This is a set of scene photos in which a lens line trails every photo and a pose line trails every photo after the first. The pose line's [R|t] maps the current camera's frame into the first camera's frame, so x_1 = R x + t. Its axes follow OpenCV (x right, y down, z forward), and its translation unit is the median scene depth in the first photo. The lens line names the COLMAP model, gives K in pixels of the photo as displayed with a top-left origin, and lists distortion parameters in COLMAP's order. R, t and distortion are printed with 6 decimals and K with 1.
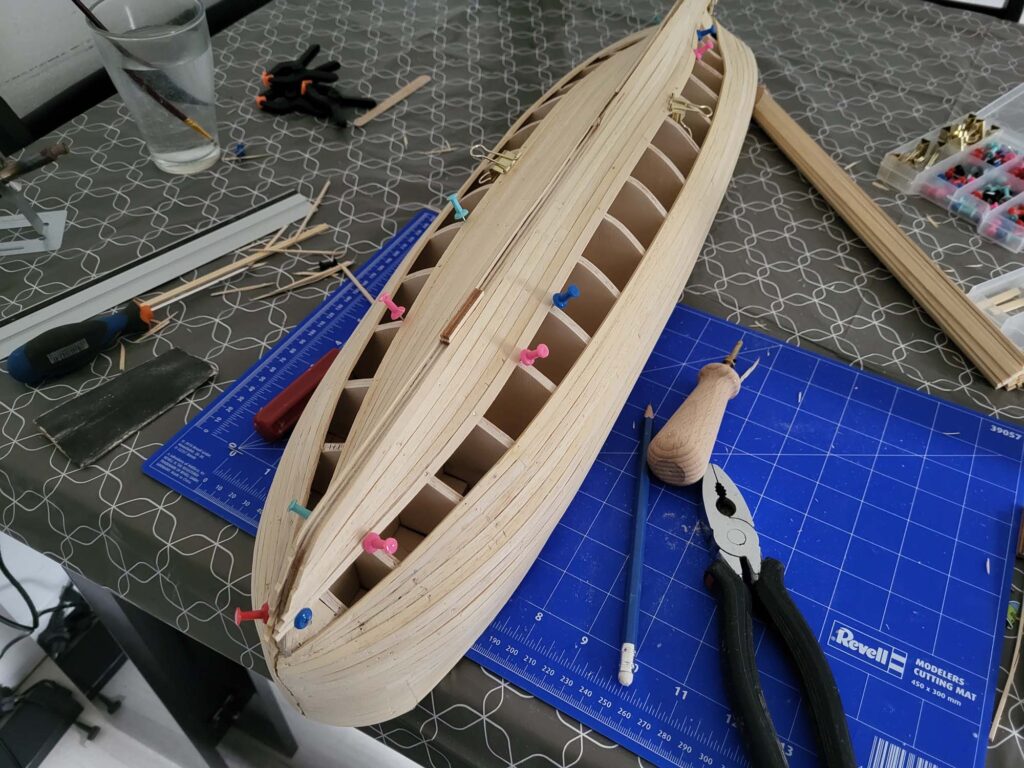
lens RADIAL K [[782.6, 0, 477.1], [0, 782.6, 383.1], [0, 0, 1]] dist [-0.007399, -0.004521]
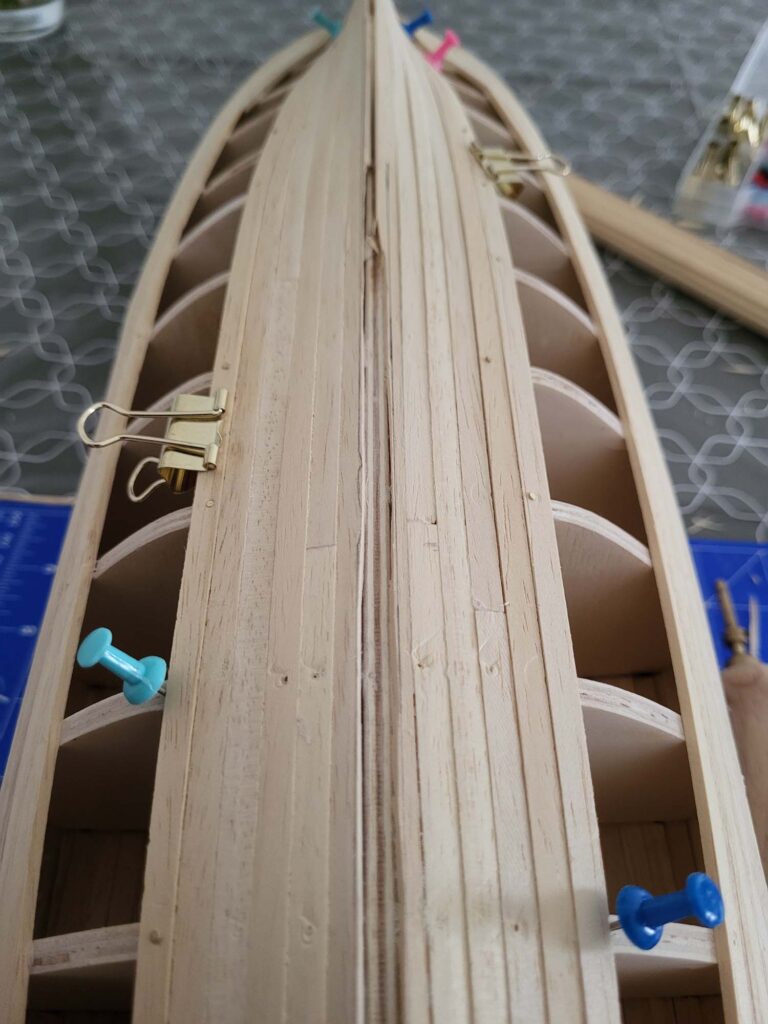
lens RADIAL K [[883.0, 0, 405.2], [0, 883.0, 514.0], [0, 0, 1]] dist [-0.062328, 0.005508]
pose [[0.885958, -0.342316, 0.312888, -0.009220], [0.335830, 0.938834, 0.076216, -0.161338], [-0.319839, 0.037553, 0.946727, 0.397489]]
